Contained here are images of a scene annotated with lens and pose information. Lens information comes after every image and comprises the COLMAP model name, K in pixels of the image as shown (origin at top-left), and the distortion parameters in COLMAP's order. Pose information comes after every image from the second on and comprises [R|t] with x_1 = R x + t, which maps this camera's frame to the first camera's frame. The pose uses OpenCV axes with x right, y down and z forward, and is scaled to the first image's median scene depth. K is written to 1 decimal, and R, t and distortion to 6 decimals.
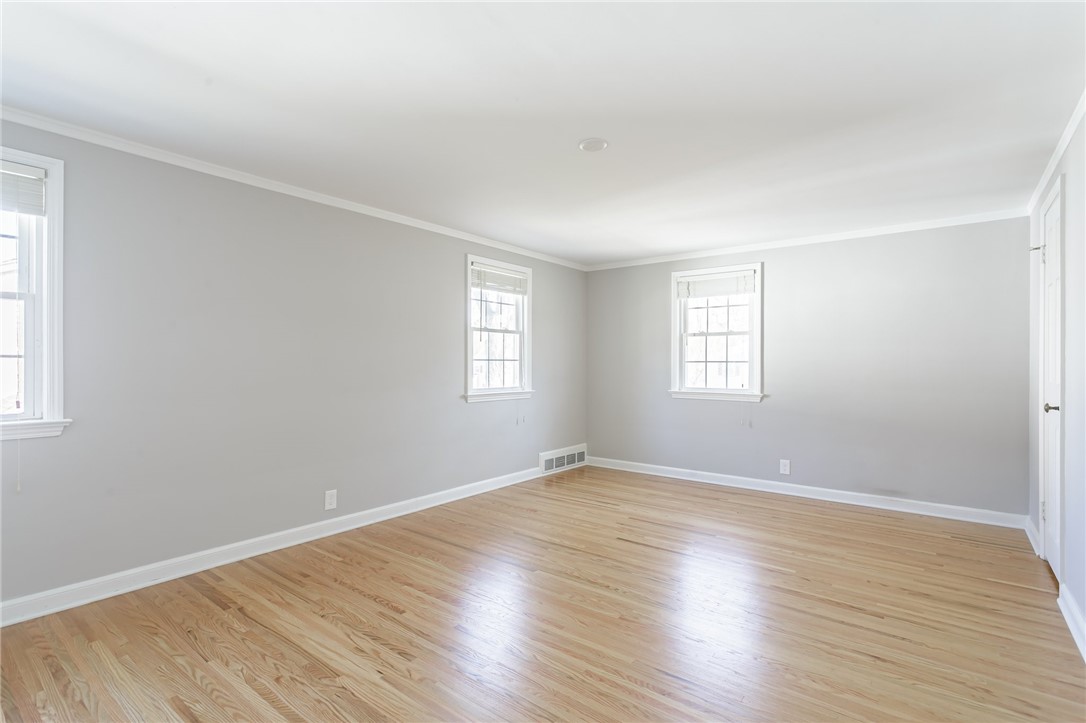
lens RADIAL K [[521.7, 0, 540.2], [0, 521.7, 367.2], [0, 0, 1]] dist [0.002271, 0.004689]
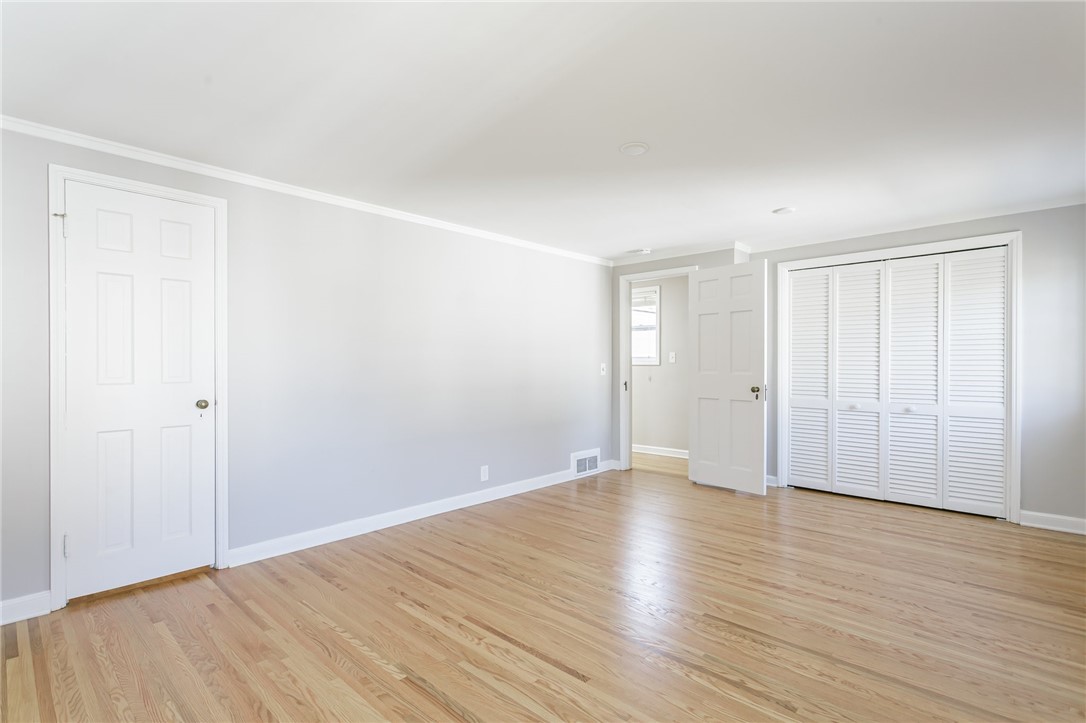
lens RADIAL K [[521.7, 0, 541.3], [0, 521.7, 362.7], [0, 0, 1]] dist [0.002271, 0.004689]
pose [[-0.996114, -0.001282, 0.088066, 0.150072], [-0.001319, 0.999999, -0.000358, -0.006195], [-0.088065, -0.000472, -0.996115, 1.588214]]
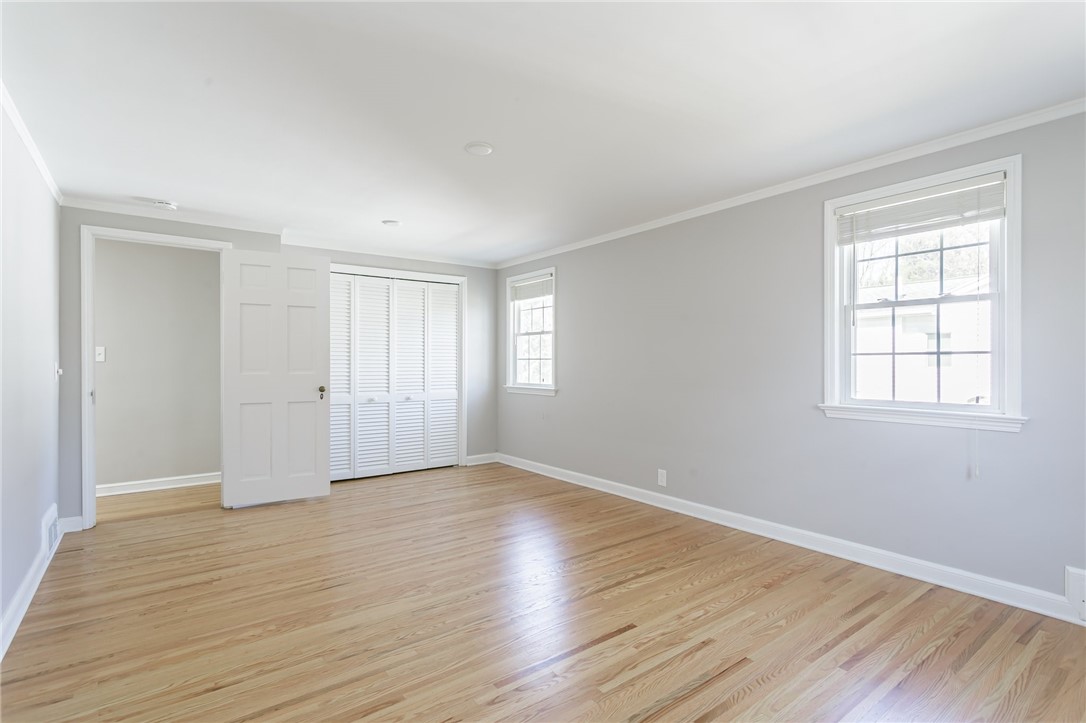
lens RADIAL K [[521.7, 0, 542.6], [0, 521.7, 365.6], [0, 0, 1]] dist [0.002271, 0.004689]
pose [[-0.262914, 0.004694, -0.964808, 0.831667], [-0.000984, 0.999986, 0.005133, -0.004426], [0.964819, 0.002299, -0.262906, 1.086478]]
